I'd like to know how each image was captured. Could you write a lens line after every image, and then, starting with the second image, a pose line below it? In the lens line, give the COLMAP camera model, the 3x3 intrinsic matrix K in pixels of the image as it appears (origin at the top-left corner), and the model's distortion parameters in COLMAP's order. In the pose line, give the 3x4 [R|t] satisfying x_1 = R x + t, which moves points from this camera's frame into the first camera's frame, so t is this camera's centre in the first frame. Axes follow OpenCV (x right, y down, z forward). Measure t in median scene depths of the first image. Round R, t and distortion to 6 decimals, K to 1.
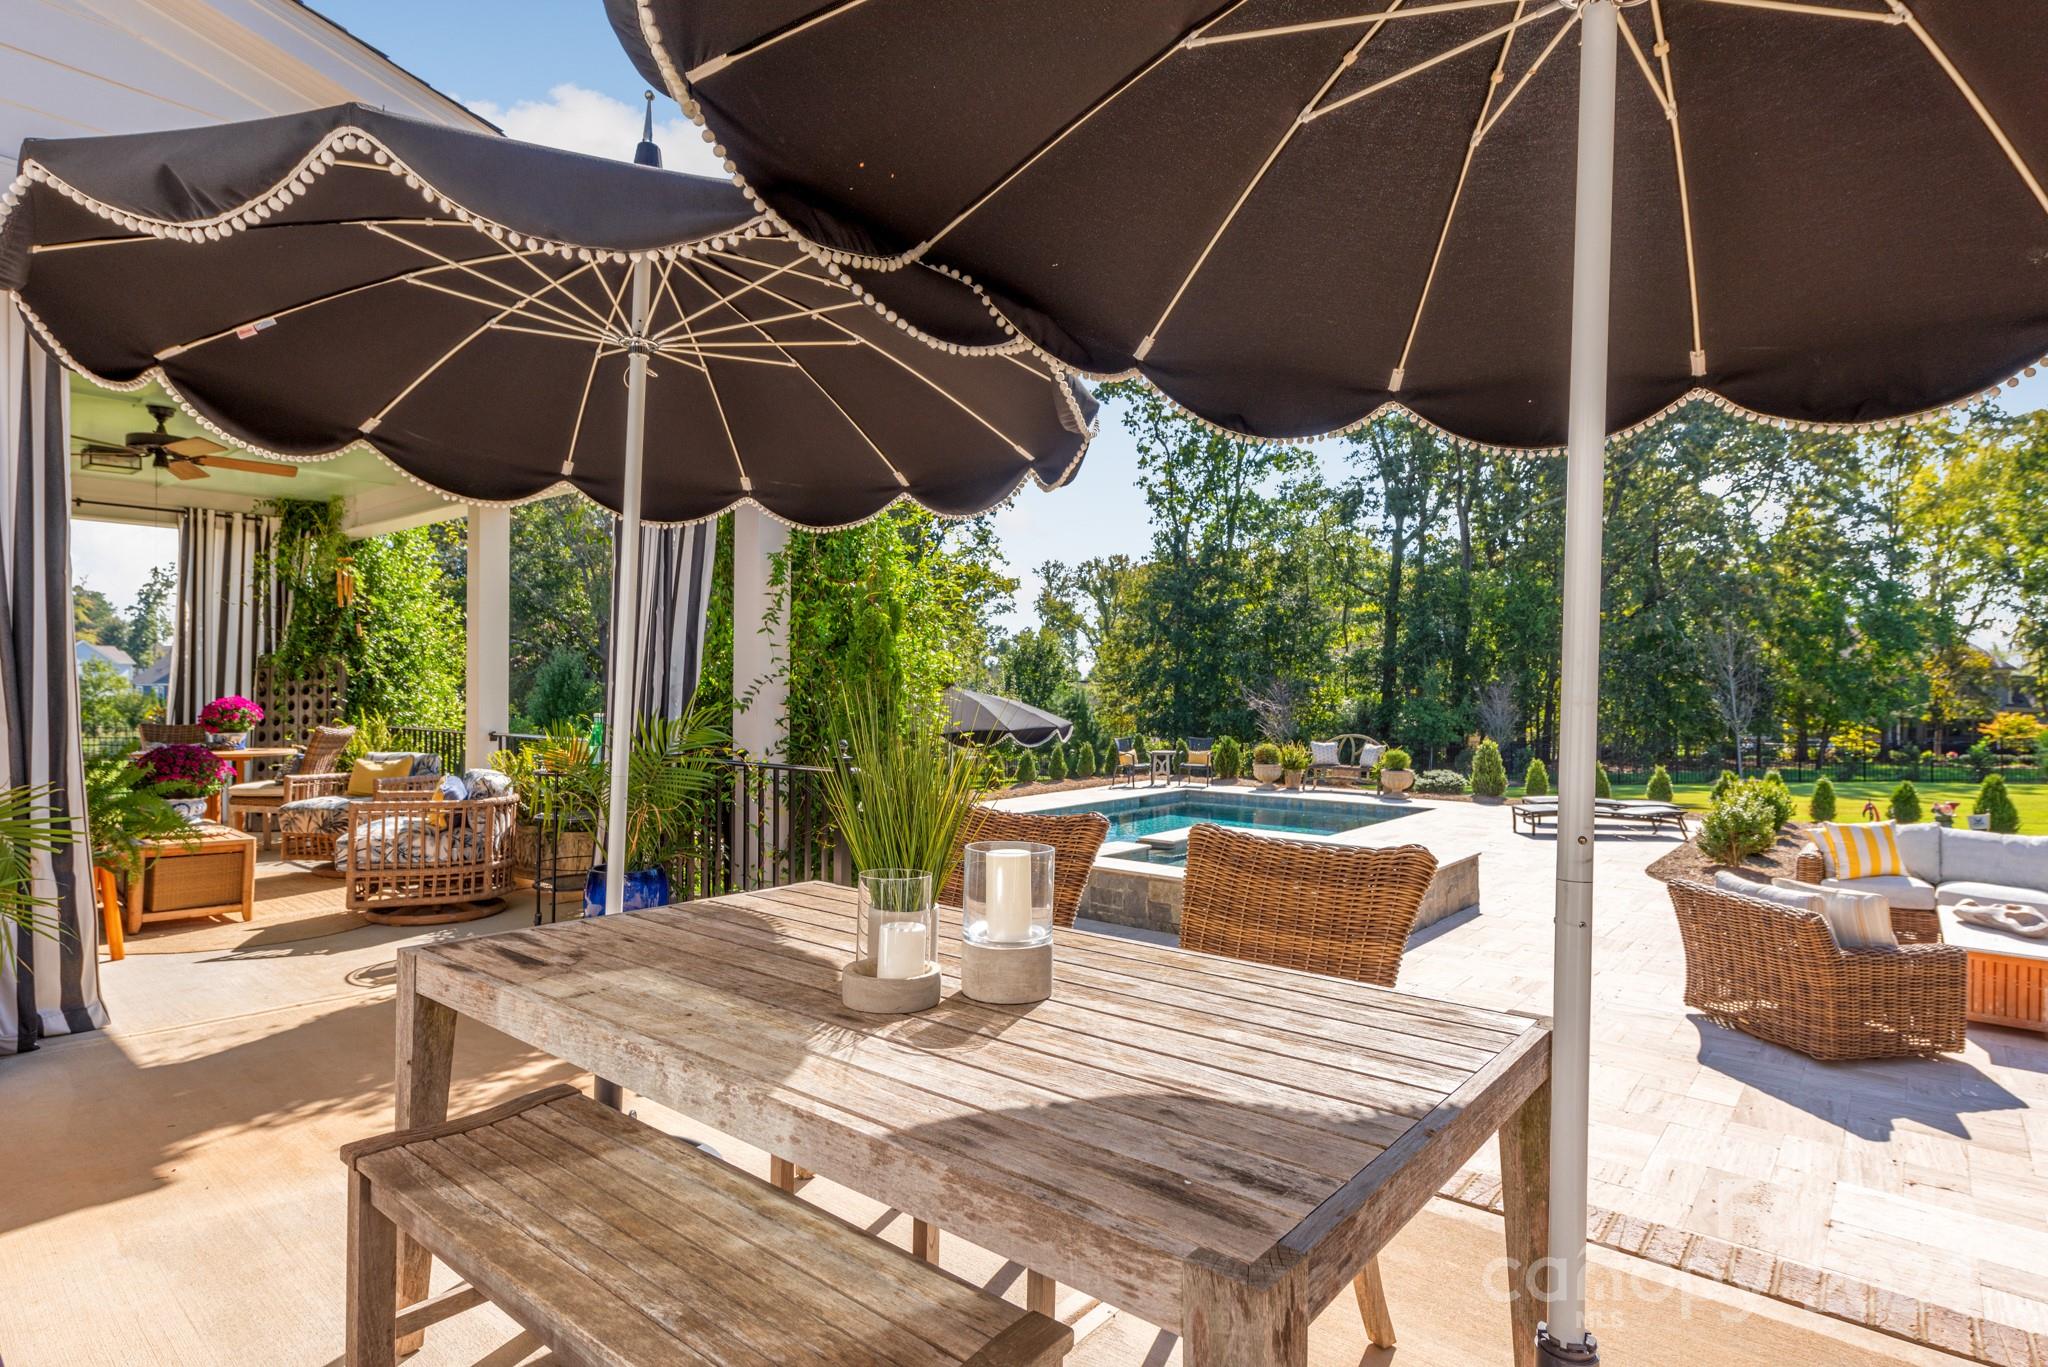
lens RADIAL K [[1088.5, 0, 1023.6], [0, 1088.5, 678.7], [0, 0, 1]] dist [0.006744, 0.000623]
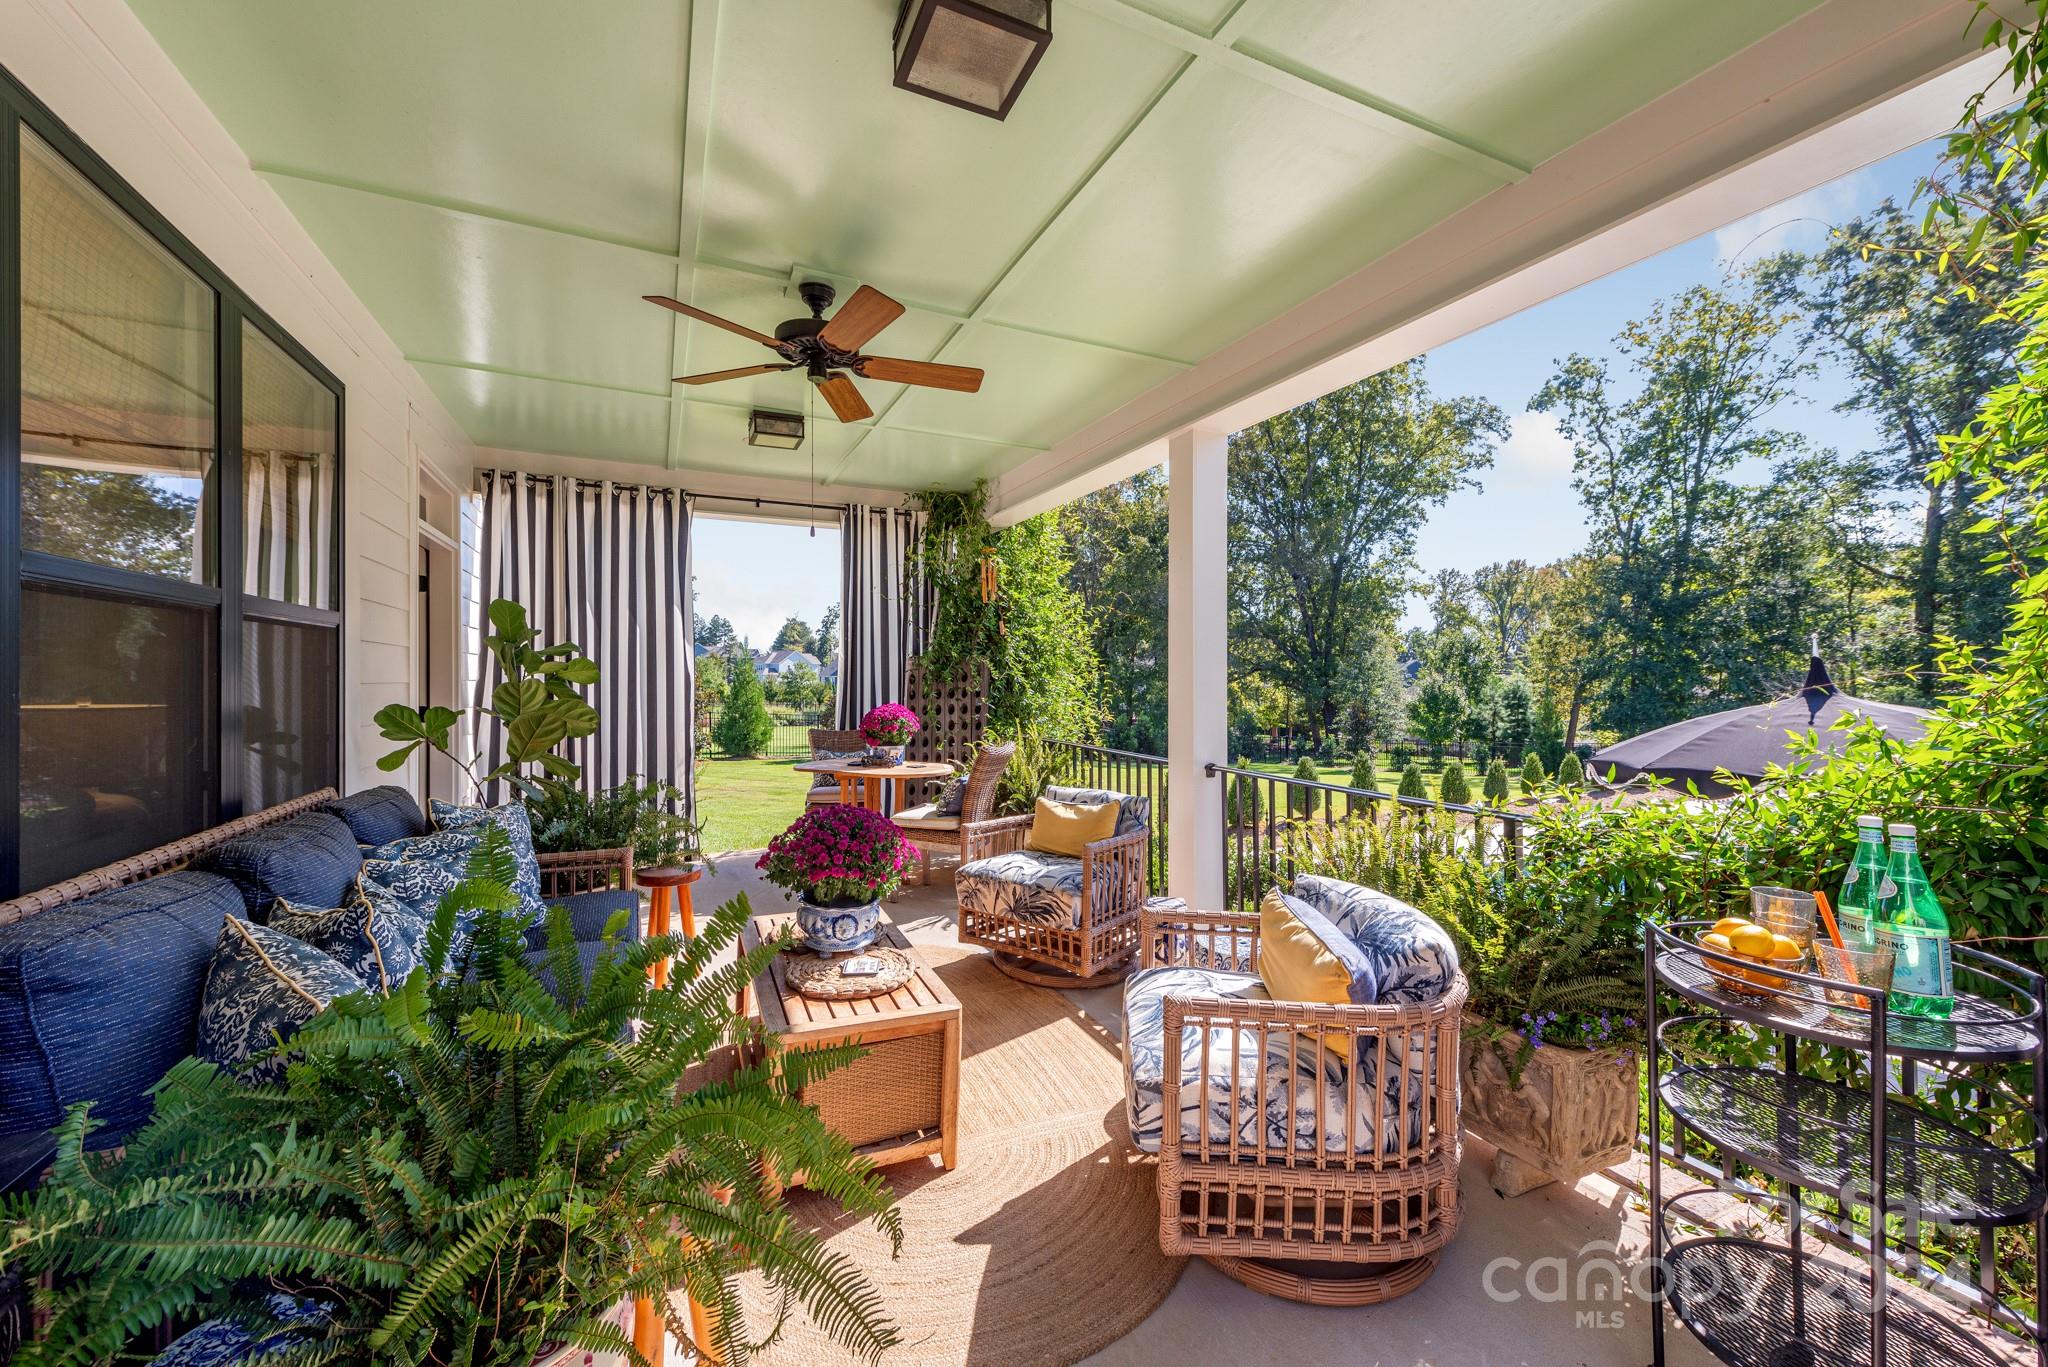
lens RADIAL K [[798.4, 0, 1023.4], [0, 798.4, 678.3], [0, 0, 1]] dist [0.005383, -0.001915]
pose [[0.906775, -0.000955, -0.421614, -0.310856], [0.004839, 0.999955, 0.008144, -0.007790], [0.421587, -0.009425, 0.906739, 0.403478]]
